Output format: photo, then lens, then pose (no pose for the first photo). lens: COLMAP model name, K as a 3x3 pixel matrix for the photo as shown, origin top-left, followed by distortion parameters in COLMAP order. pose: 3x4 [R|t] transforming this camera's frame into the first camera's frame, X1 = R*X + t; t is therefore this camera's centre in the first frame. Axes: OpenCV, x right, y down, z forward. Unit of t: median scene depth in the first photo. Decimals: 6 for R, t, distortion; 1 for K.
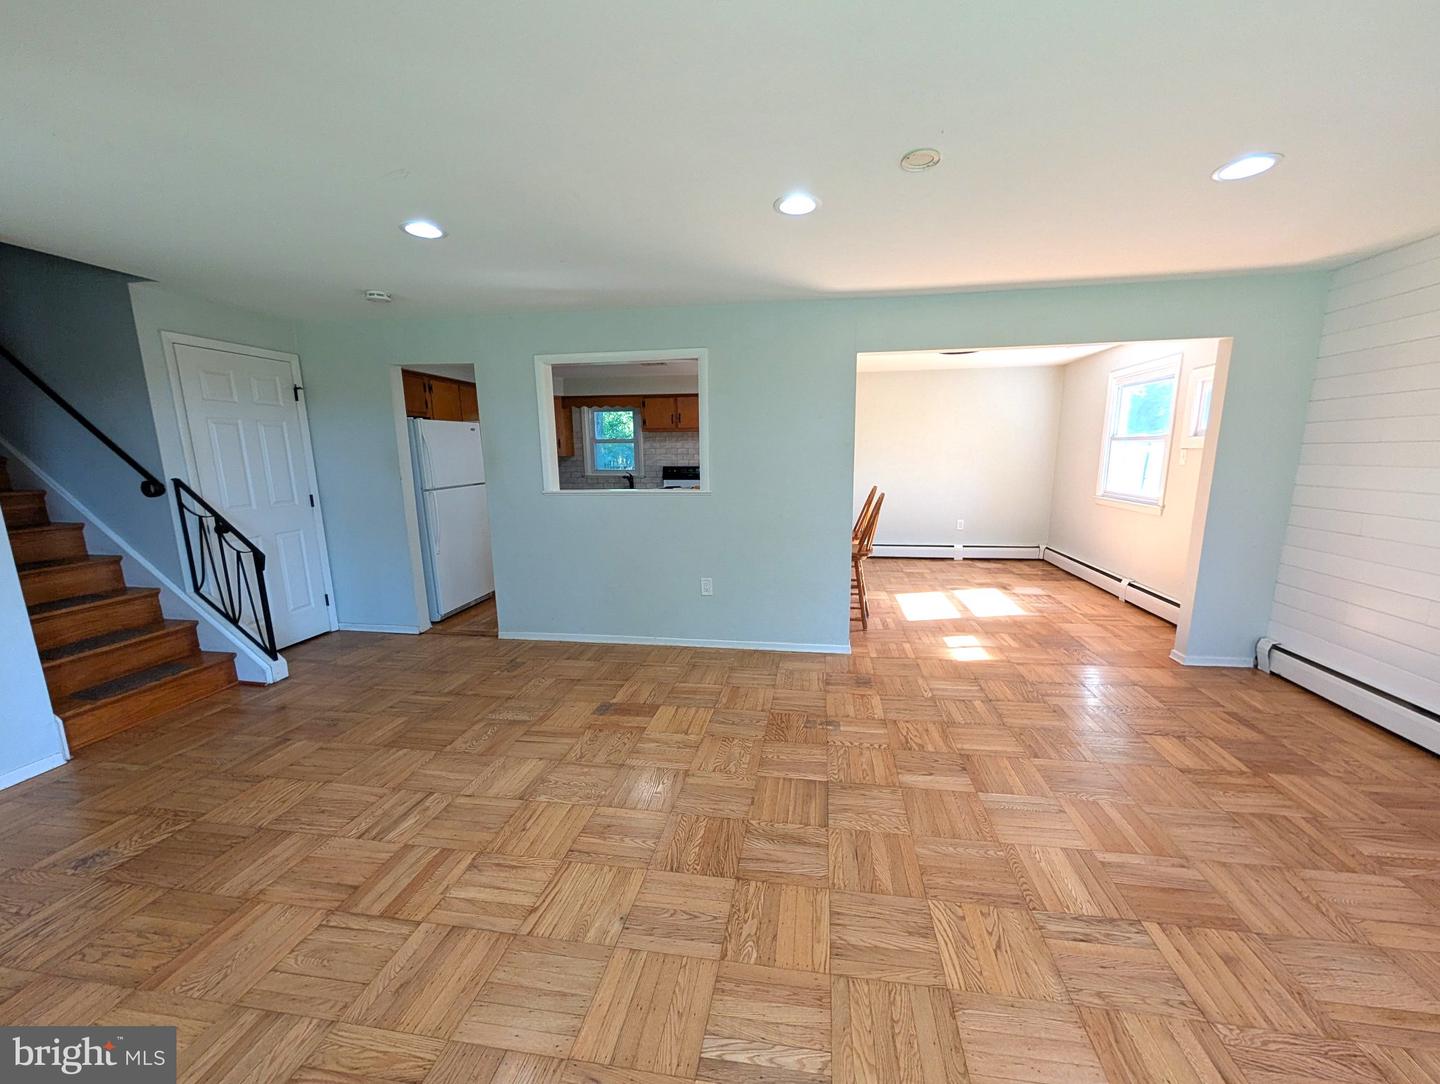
lens RADIAL K [[555.7, 0, 742.6], [0, 555.7, 556.8], [0, 0, 1]] dist [0.001186, -0.000056]
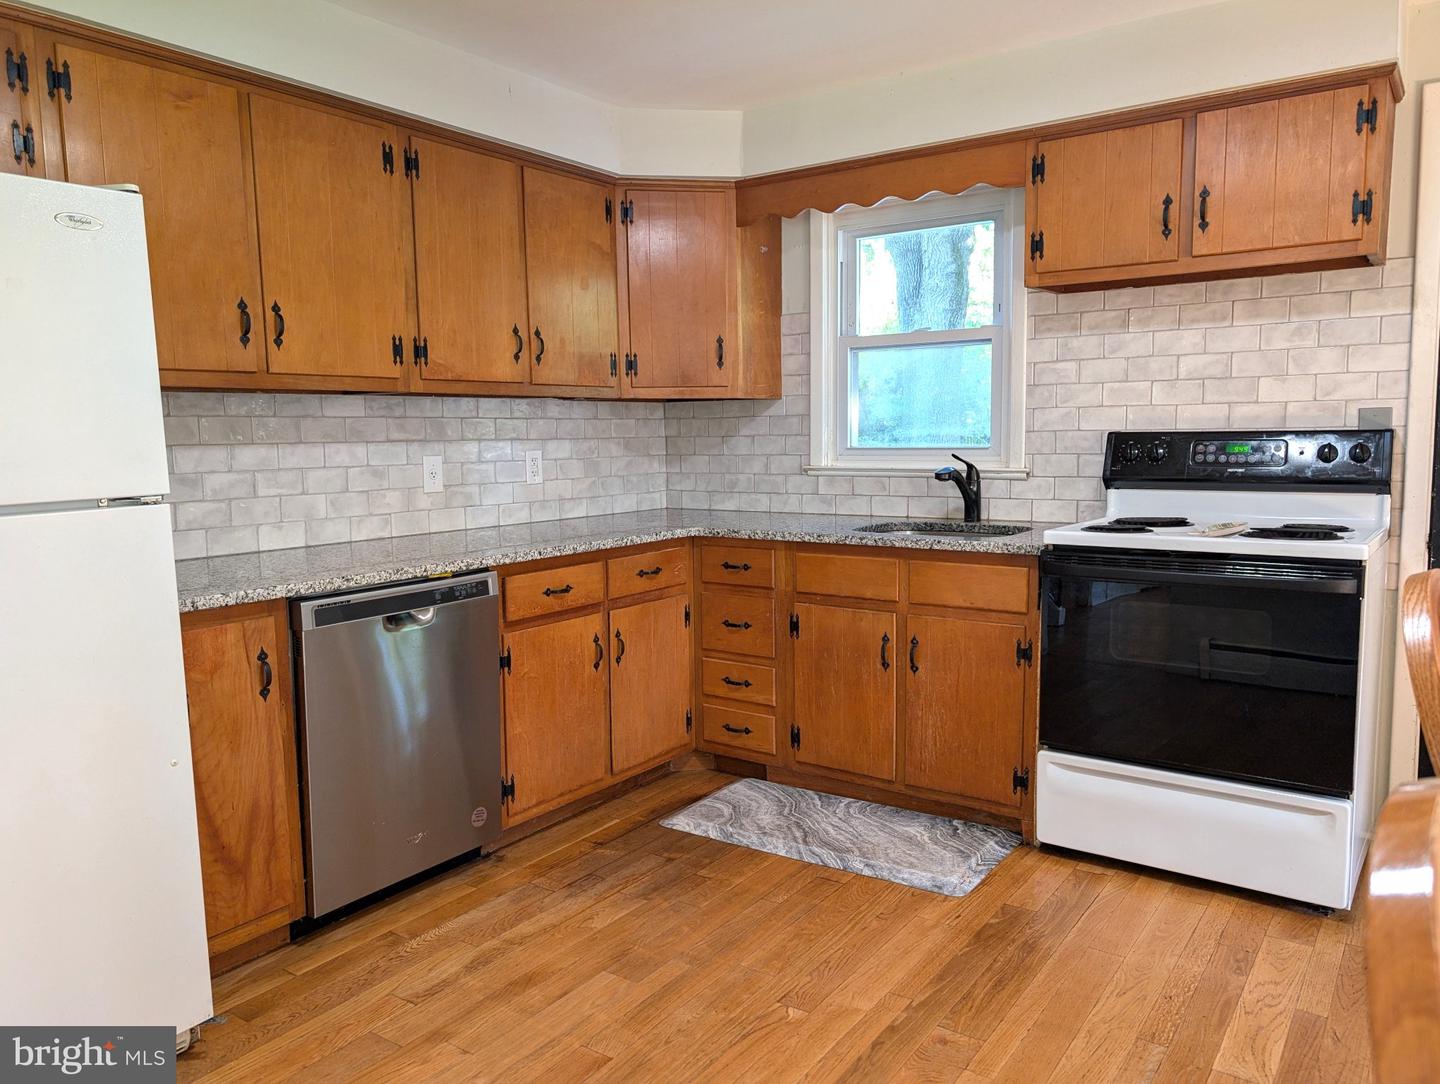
lens RADIAL K [[1046.7, 0, 720.0], [0, 1046.7, 542.0], [0, 0, 1]] dist [0.093398, -0.227363]
pose [[0.883797, 0.047638, -0.465439, -0.160934], [-0.081056, 0.995350, -0.052039, -0.164128], [0.460796, 0.083718, 0.883549, 1.096290]]
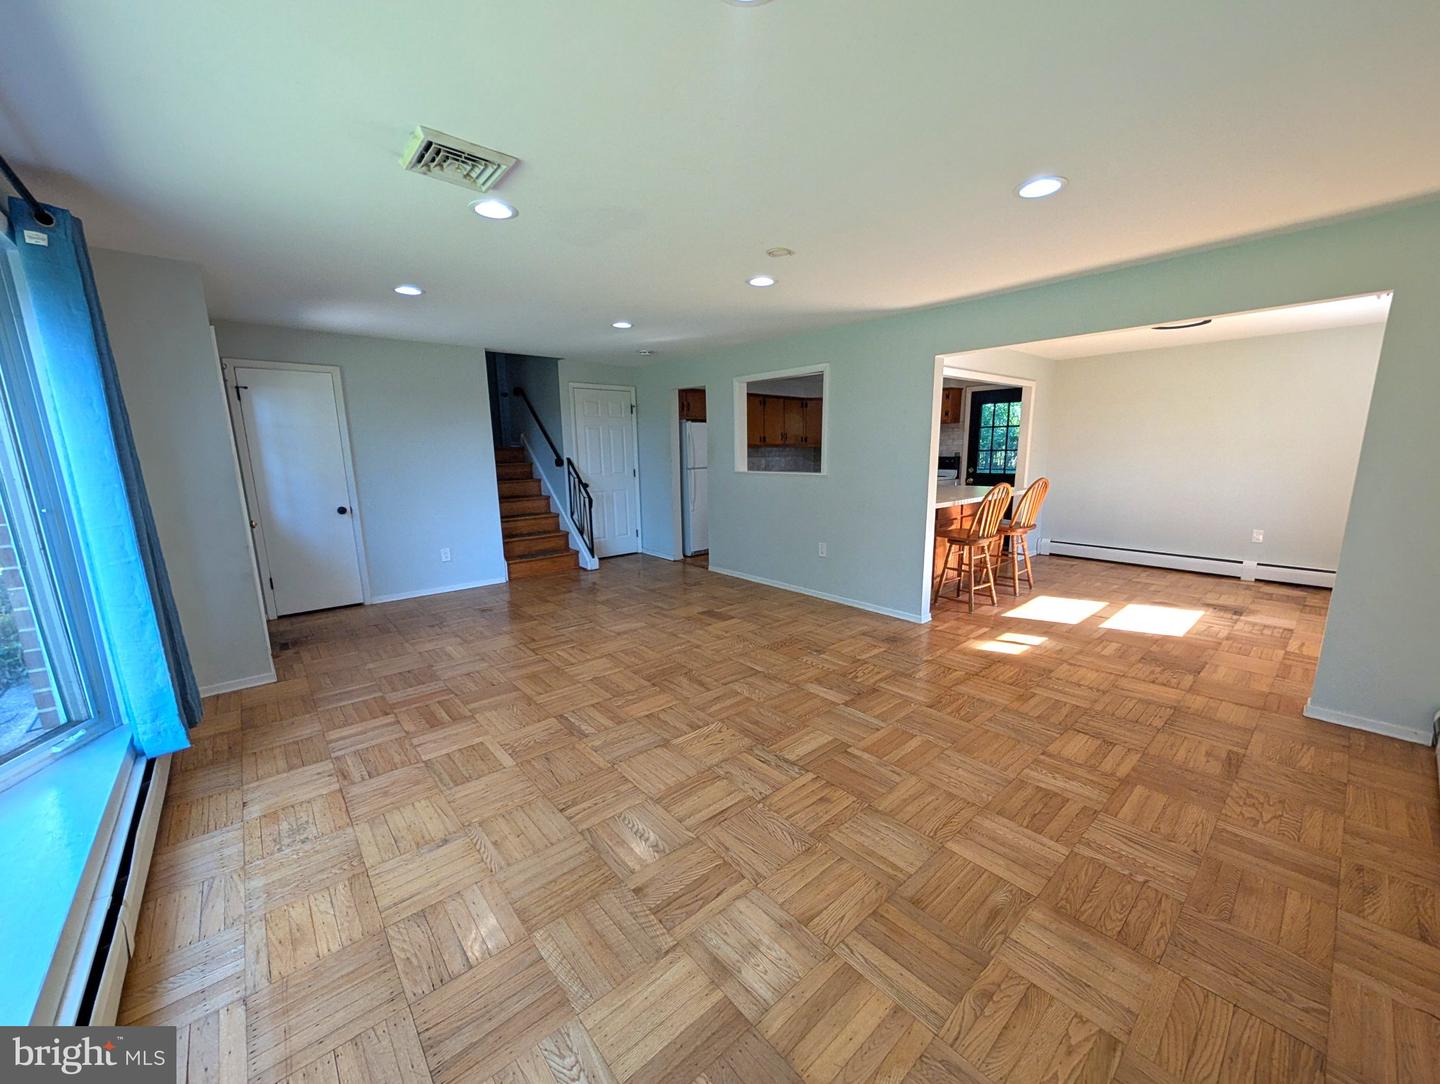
lens RADIAL K [[555.7, 0, 742.6], [0, 555.7, 556.8], [0, 0, 1]] dist [0.001186, -0.000056]
pose [[0.770168, 0.125632, -0.625346, 0.653687], [-0.116138, 0.991643, 0.056188, 0.021486], [0.627179, 0.029352, 0.778322, -0.110447]]
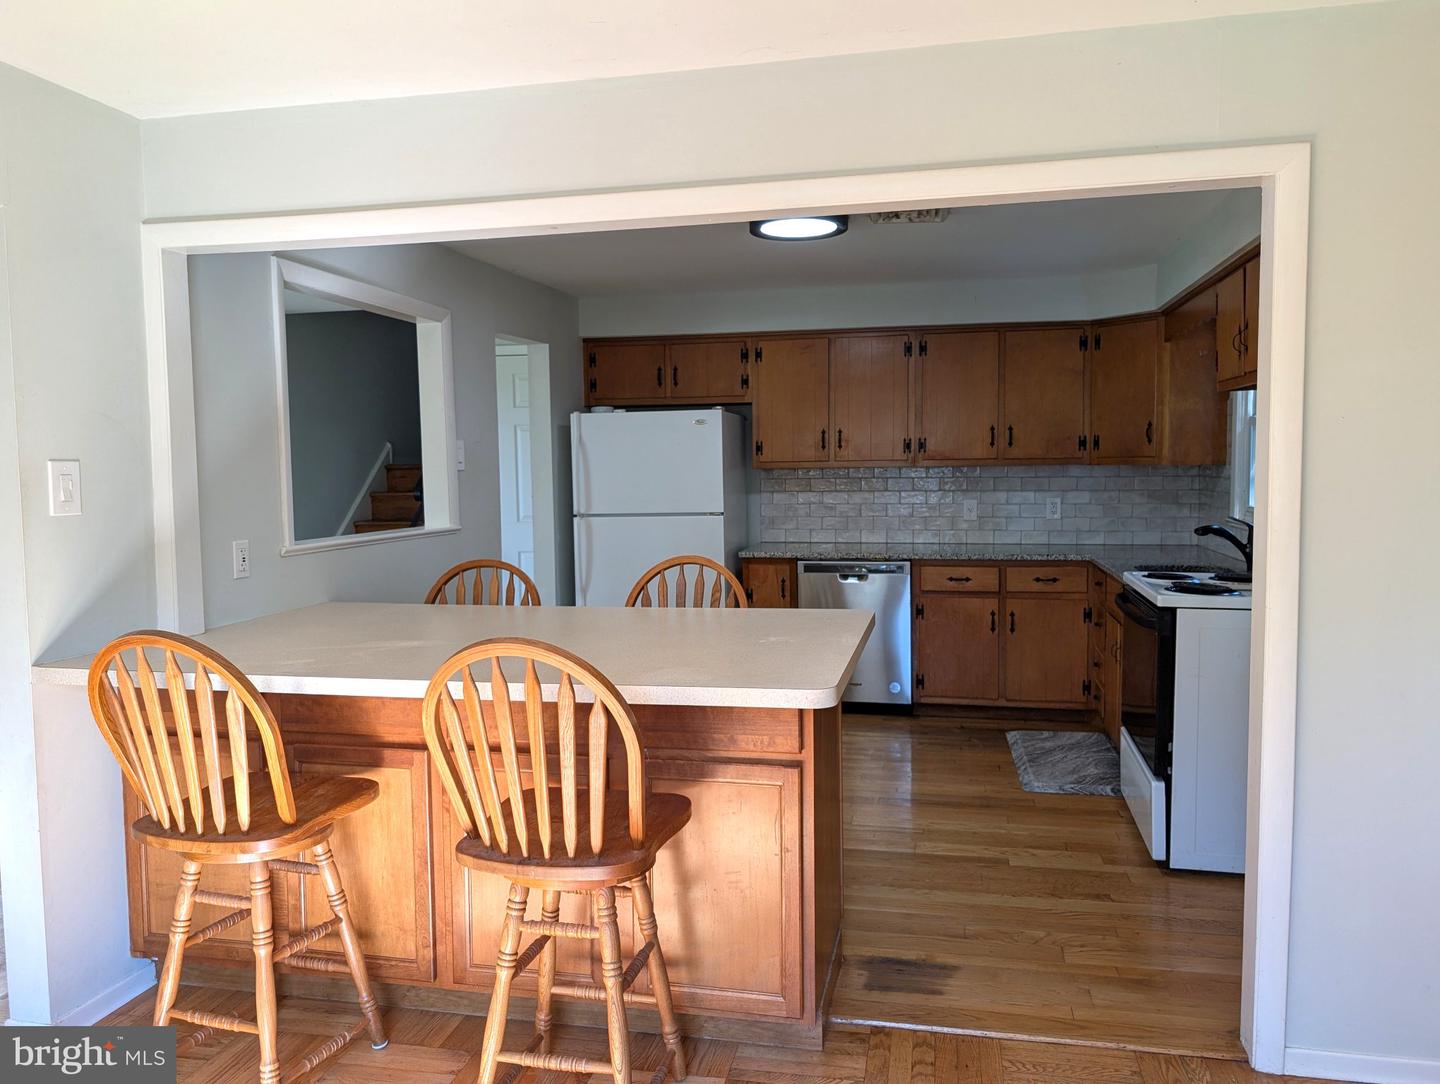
lens RADIAL K [[1046.7, 0, 720.0], [0, 1046.7, 542.0], [0, 0, 1]] dist [0.093398, -0.227363]
pose [[-0.081923, 0.088322, -0.992717, 0.867020], [-0.172084, 0.979852, 0.101378, -0.307545], [0.981670, 0.179136, -0.065074, 1.554805]]
